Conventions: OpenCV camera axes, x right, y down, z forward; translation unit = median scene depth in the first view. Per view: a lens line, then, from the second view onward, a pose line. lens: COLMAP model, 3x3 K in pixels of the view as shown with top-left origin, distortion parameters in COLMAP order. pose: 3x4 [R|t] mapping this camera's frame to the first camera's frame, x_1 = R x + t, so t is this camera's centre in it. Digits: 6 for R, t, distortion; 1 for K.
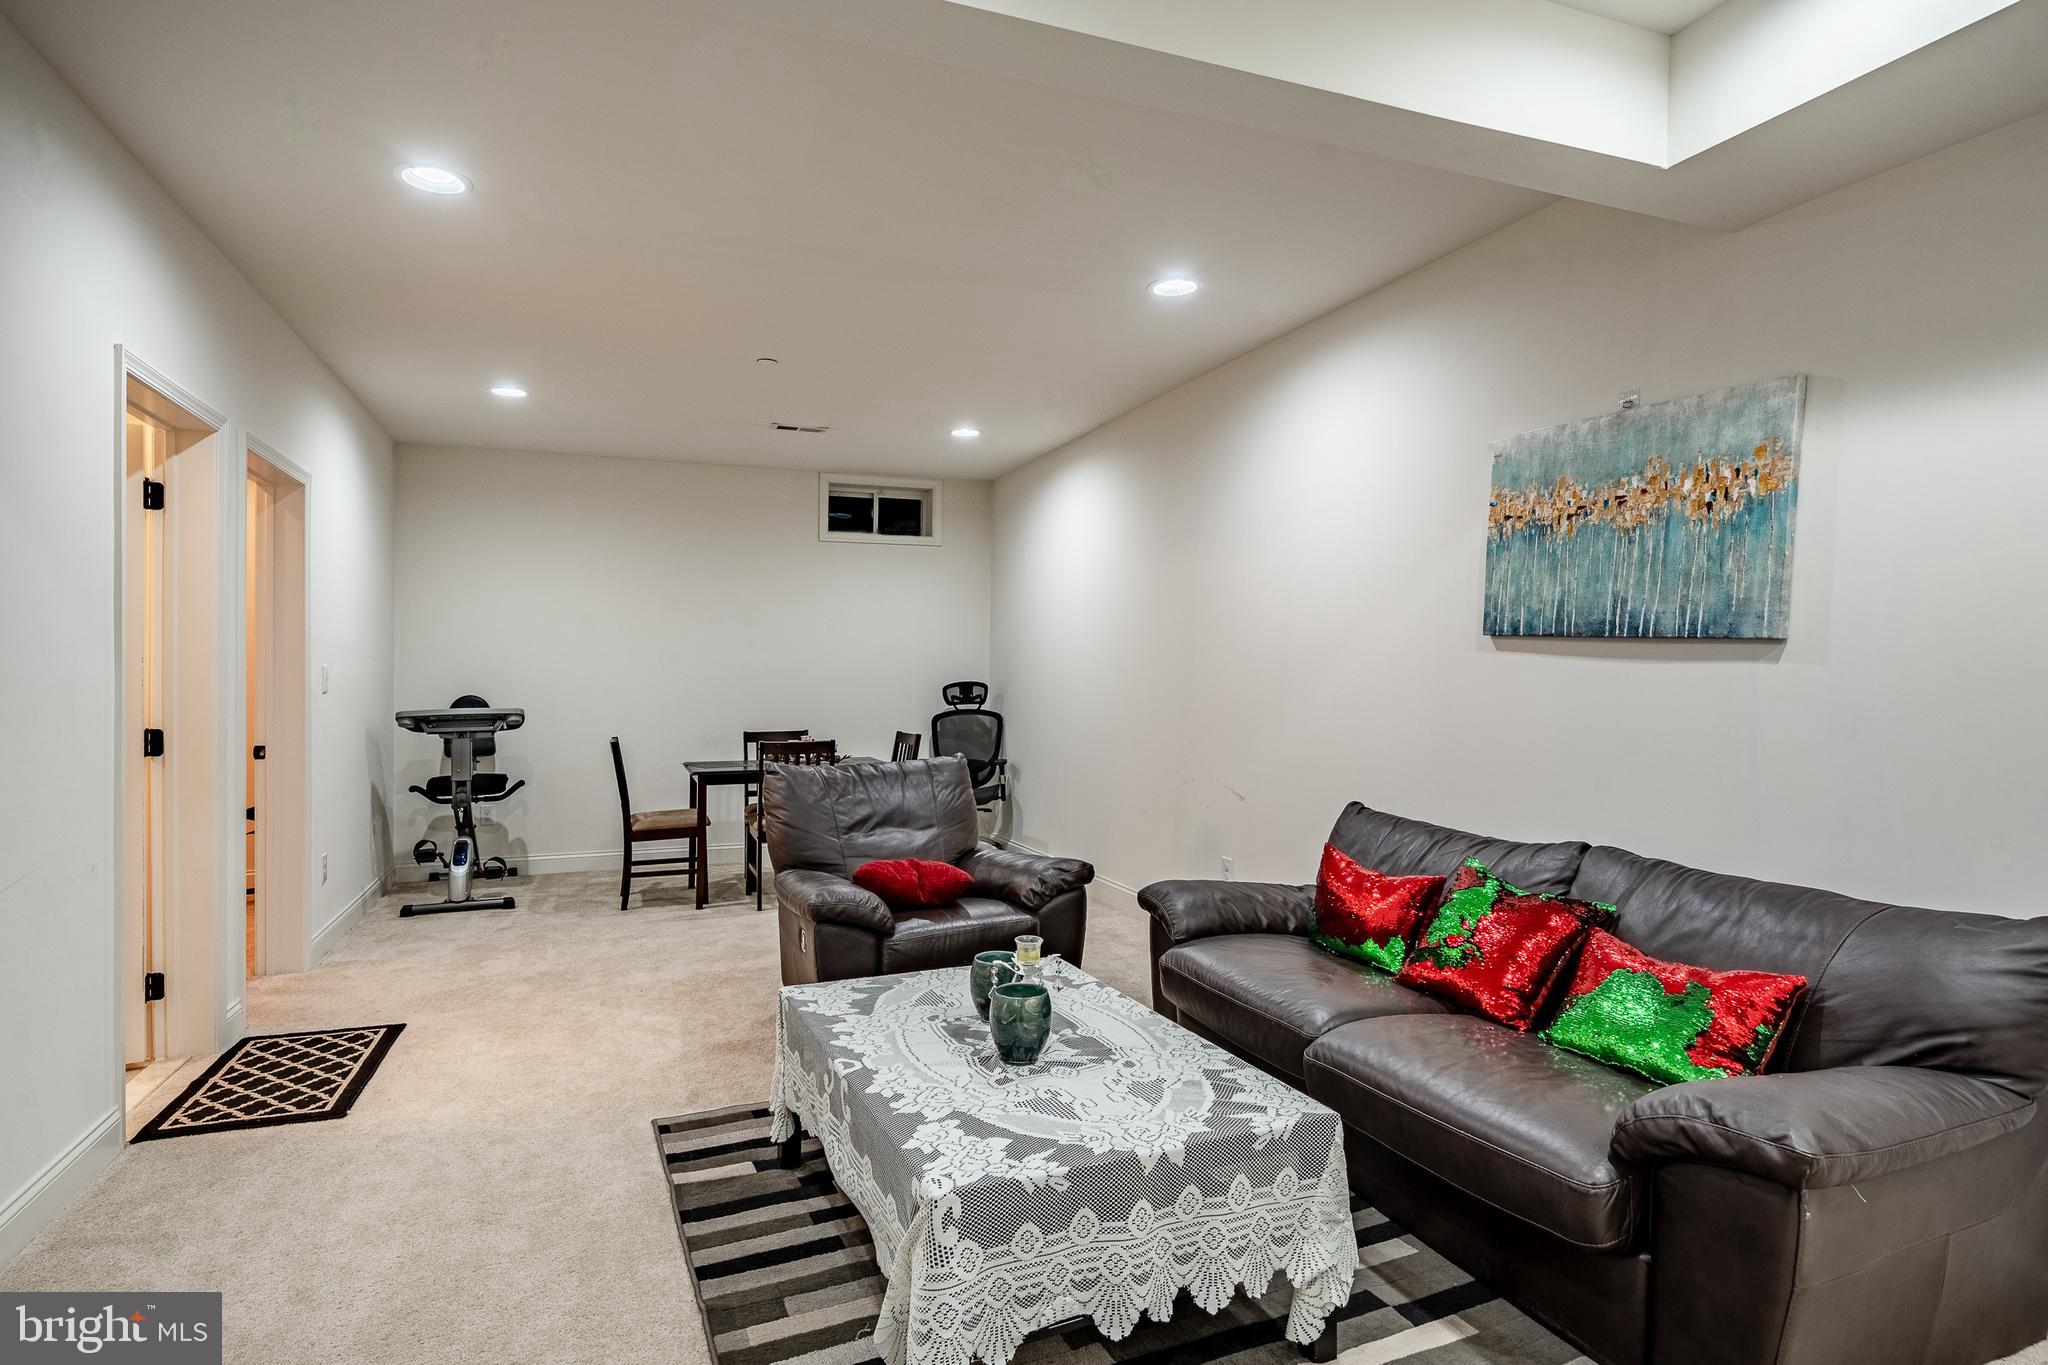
lens RADIAL K [[1082.5, 0, 1038.0], [0, 1082.5, 675.8], [0, 0, 1]] dist [-0.001102, -0.001577]
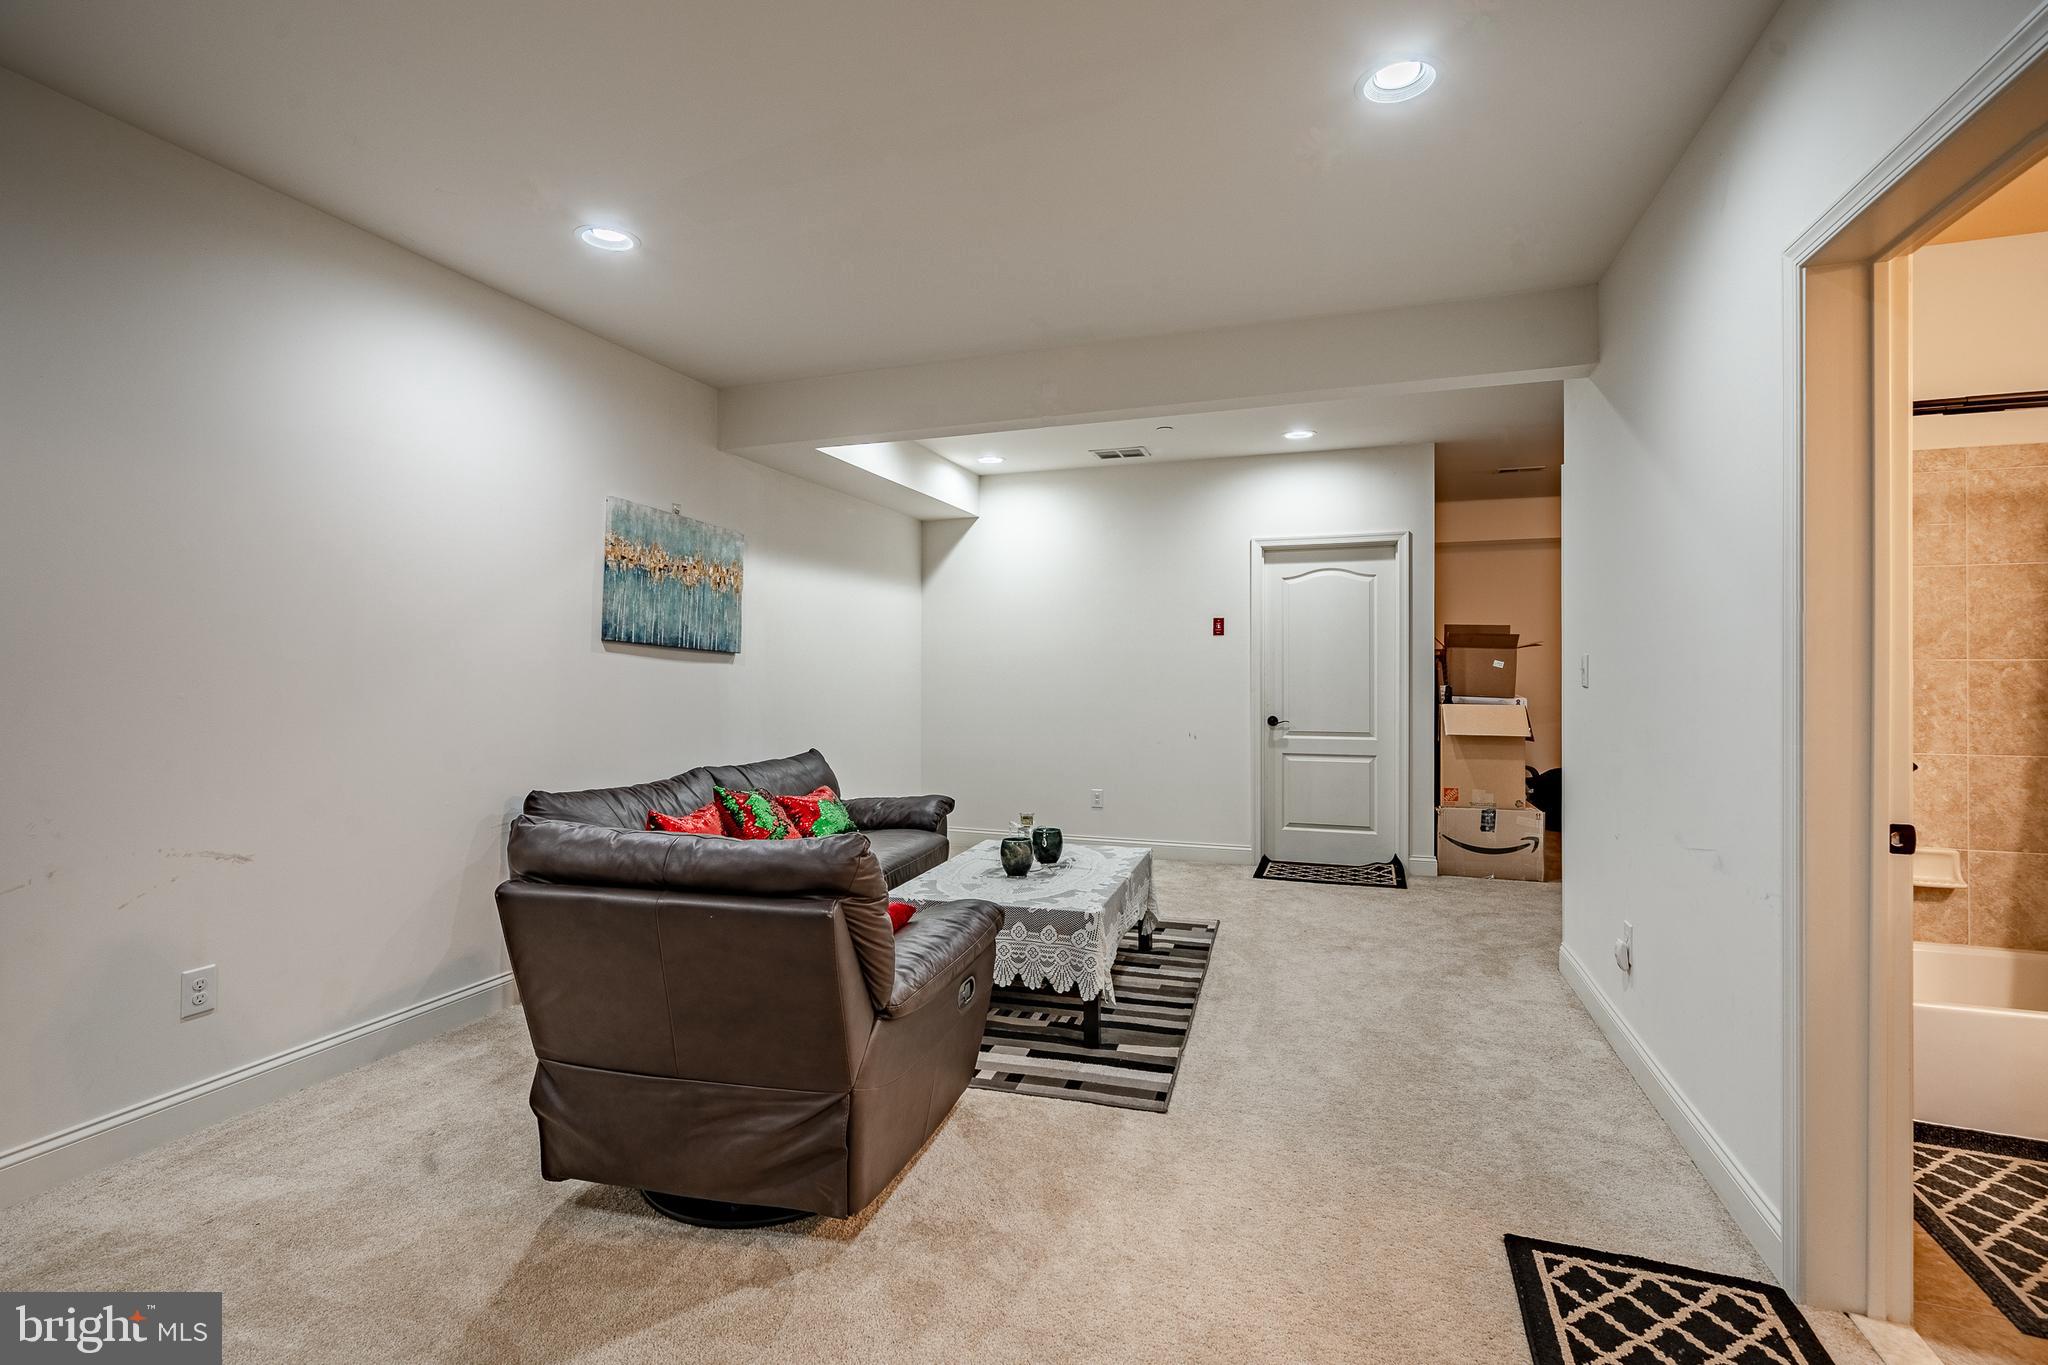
lens RADIAL K [[968.7, 0, 1025.6], [0, 968.7, 675.7], [0, 0, 1]] dist [-0.003634, 0.000820]
pose [[-0.762615, 0.002172, 0.646849, -0.857574], [0.005861, 0.999977, 0.003553, 0.005194], [-0.646826, 0.006501, -0.762610, 1.806333]]
